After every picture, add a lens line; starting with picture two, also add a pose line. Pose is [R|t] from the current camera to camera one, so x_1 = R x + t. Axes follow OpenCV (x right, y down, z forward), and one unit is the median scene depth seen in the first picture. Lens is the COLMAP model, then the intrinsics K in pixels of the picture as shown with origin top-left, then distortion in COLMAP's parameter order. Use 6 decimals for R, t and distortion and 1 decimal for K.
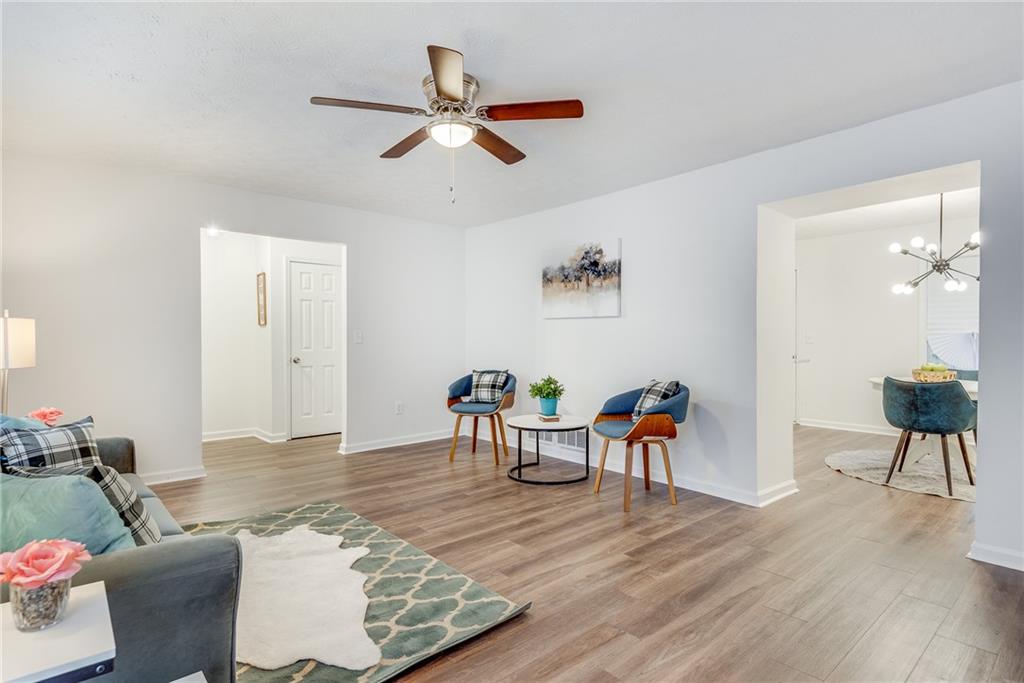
lens RADIAL K [[532.3, 0, 513.8], [0, 532.3, 340.8], [0, 0, 1]] dist [0.000186, 0.000099]
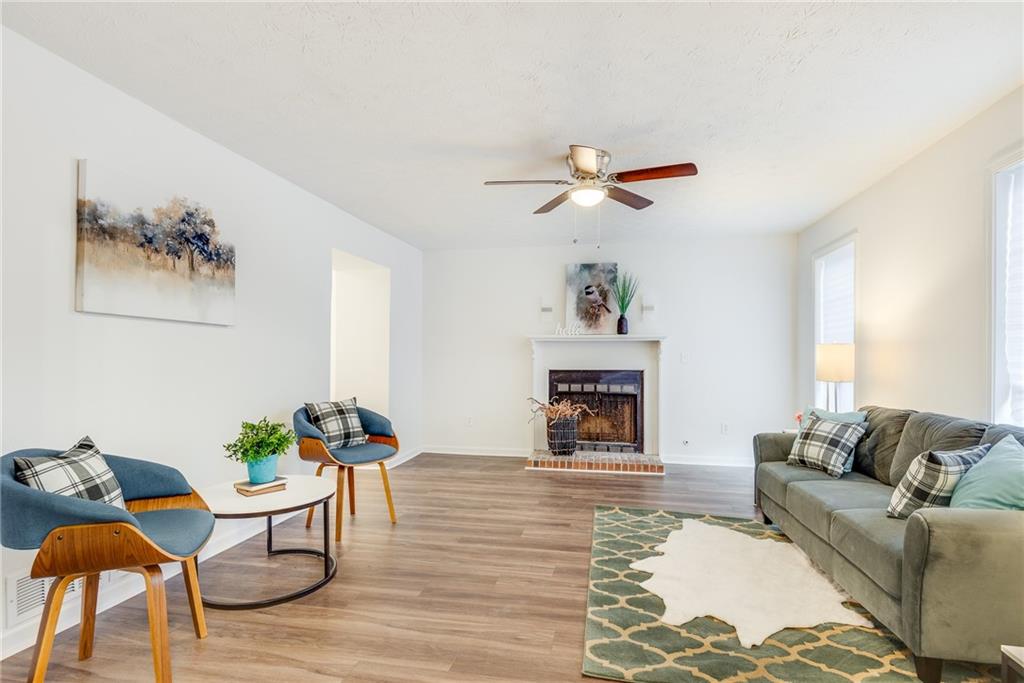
lens RADIAL K [[532.3, 0, 513.6], [0, 532.3, 349.3], [0, 0, 1]] dist [0.000186, 0.000099]
pose [[-0.628408, 0.012989, 0.777776, -0.561517], [0.005952, 0.999912, -0.011890, -0.004013], [-0.777861, -0.002842, -0.628429, 1.100703]]
